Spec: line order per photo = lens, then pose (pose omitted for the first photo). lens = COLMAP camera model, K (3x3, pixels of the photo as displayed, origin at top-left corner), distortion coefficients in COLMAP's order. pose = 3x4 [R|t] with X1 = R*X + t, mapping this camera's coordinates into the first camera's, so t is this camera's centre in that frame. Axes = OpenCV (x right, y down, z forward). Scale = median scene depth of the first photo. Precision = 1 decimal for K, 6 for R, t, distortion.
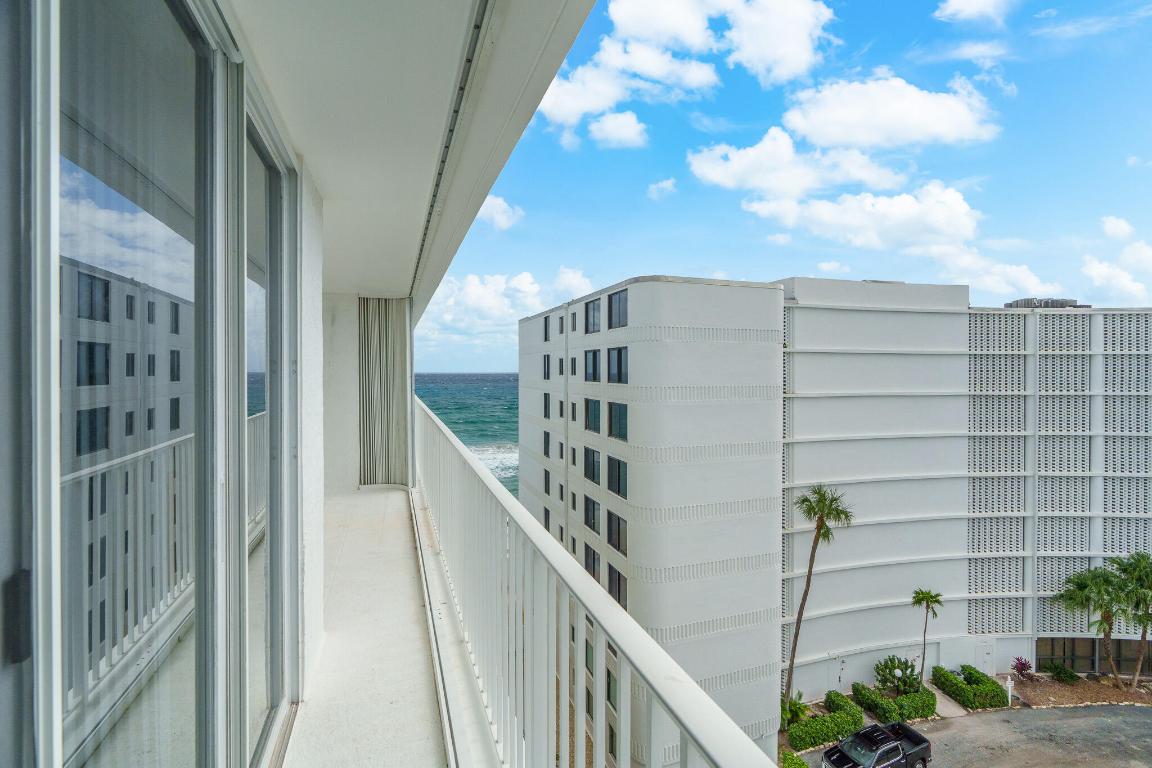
lens RADIAL K [[526.2, 0, 579.6], [0, 526.2, 374.8], [0, 0, 1]] dist [0.000428, 0.000228]
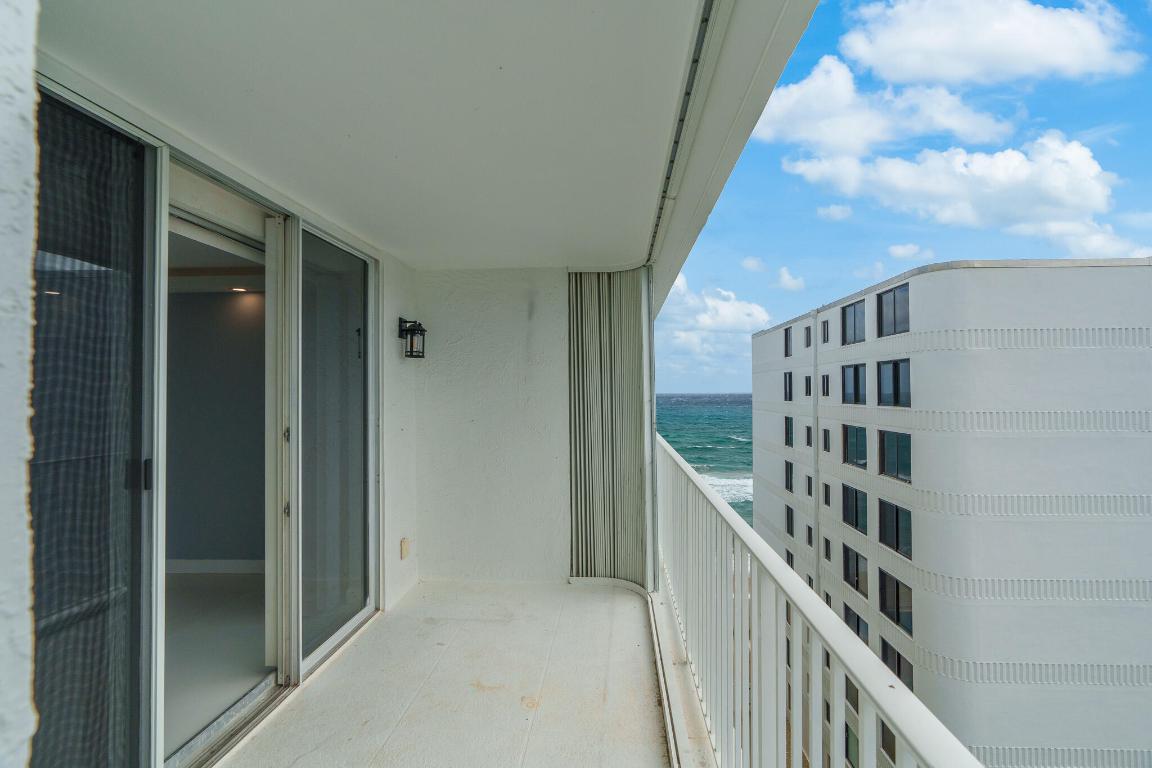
lens RADIAL K [[516.2, 0, 579.3], [0, 516.2, 389.5], [0, 0, 1]] dist [-0.000283, -0.000016]
pose [[0.913905, -0.005750, -0.405887, -0.040430], [0.001195, 0.999933, -0.011475, -0.000619], [0.405926, 0.010002, 0.913851, 0.112383]]
